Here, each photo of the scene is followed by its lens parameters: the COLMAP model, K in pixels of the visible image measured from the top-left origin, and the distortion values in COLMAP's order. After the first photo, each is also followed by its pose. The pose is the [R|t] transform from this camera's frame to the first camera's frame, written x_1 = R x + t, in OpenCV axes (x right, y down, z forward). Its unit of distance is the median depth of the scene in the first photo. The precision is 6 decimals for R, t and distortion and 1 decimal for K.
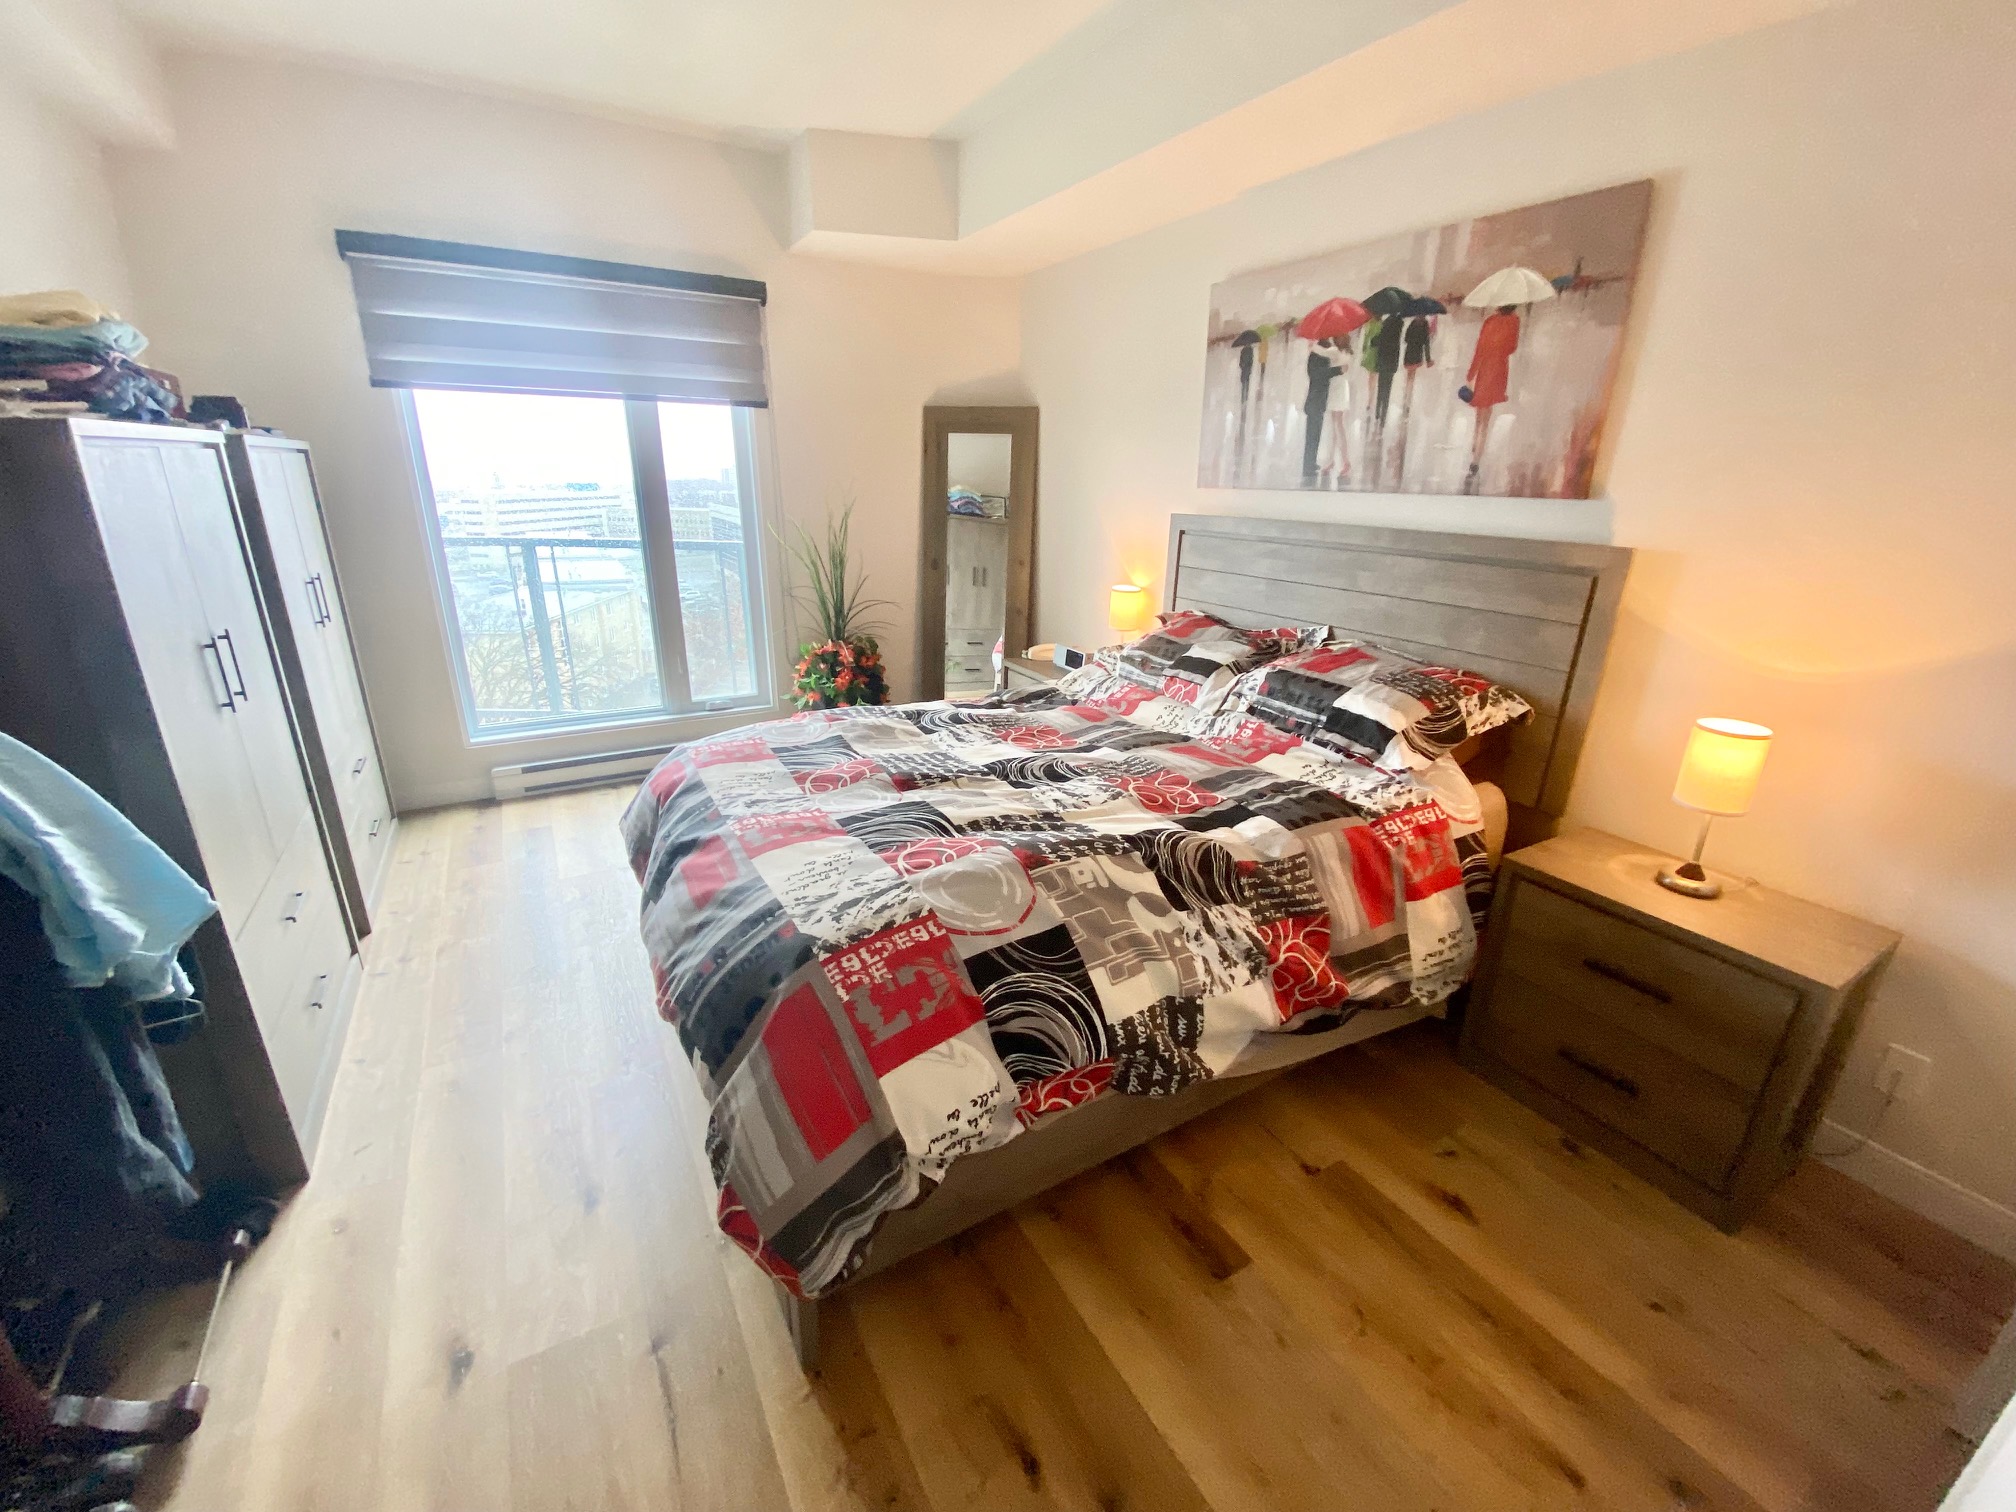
lens RADIAL K [[811.6, 0, 1002.7], [0, 811.6, 747.0], [0, 0, 1]] dist [-0.012828, -0.003801]
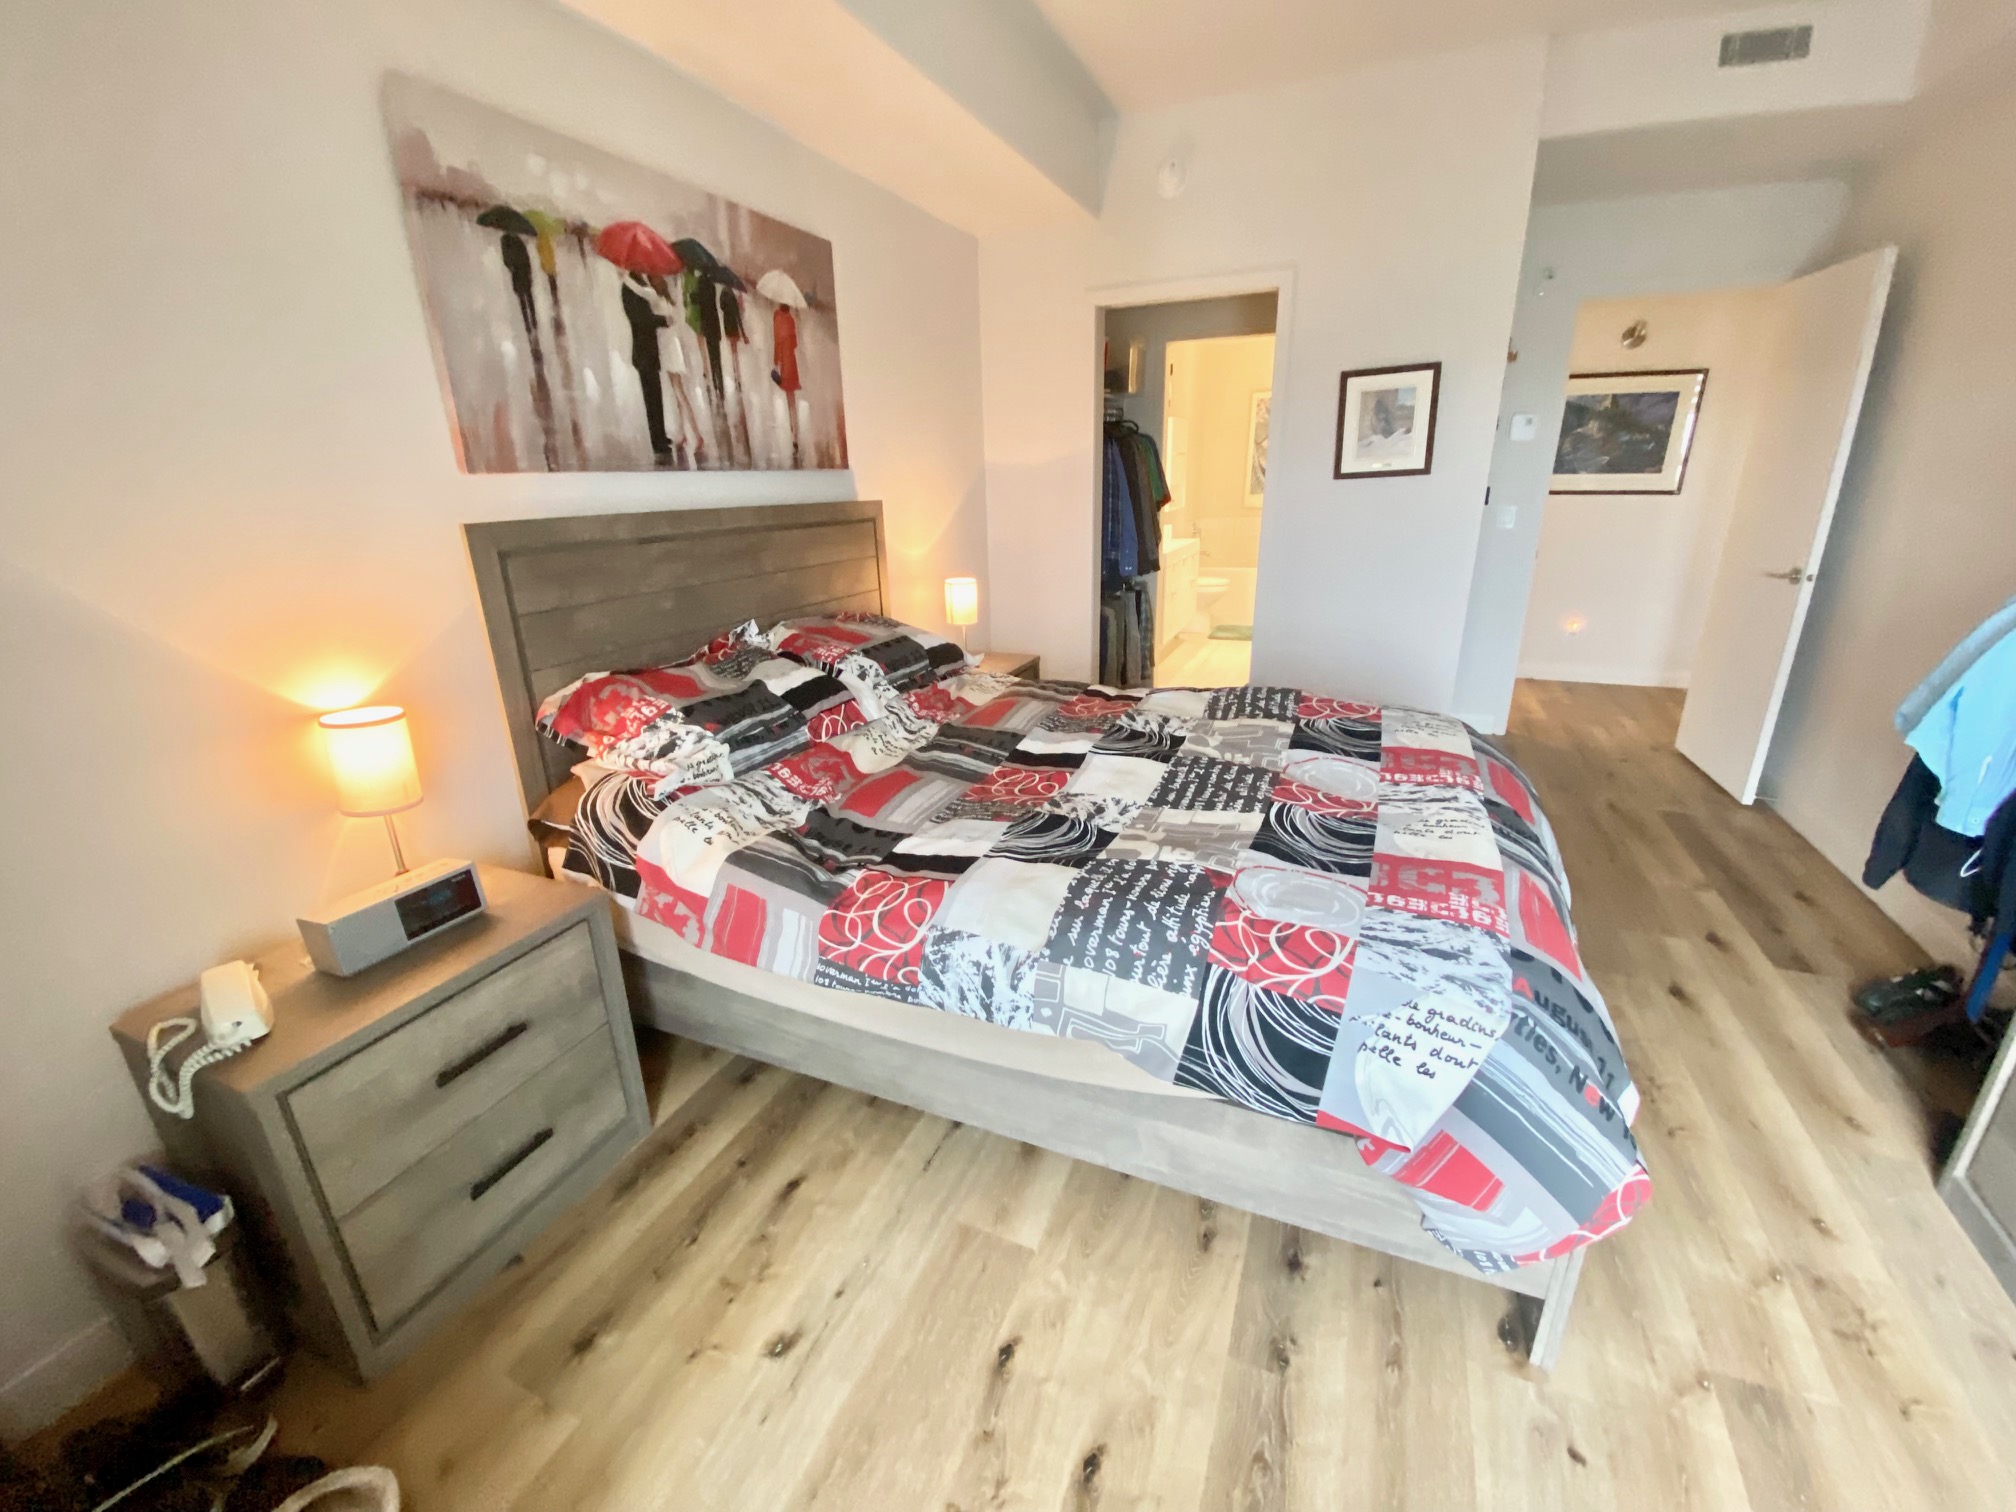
lens RADIAL K [[811.6, 0, 1009.2], [0, 811.6, 762.5], [0, 0, 1]] dist [-0.012828, -0.003801]
pose [[-0.579983, -0.270609, 0.768369, -0.544339], [0.275617, 0.822404, 0.497682, -0.418903], [-0.766587, 0.500422, -0.402396, 1.314229]]
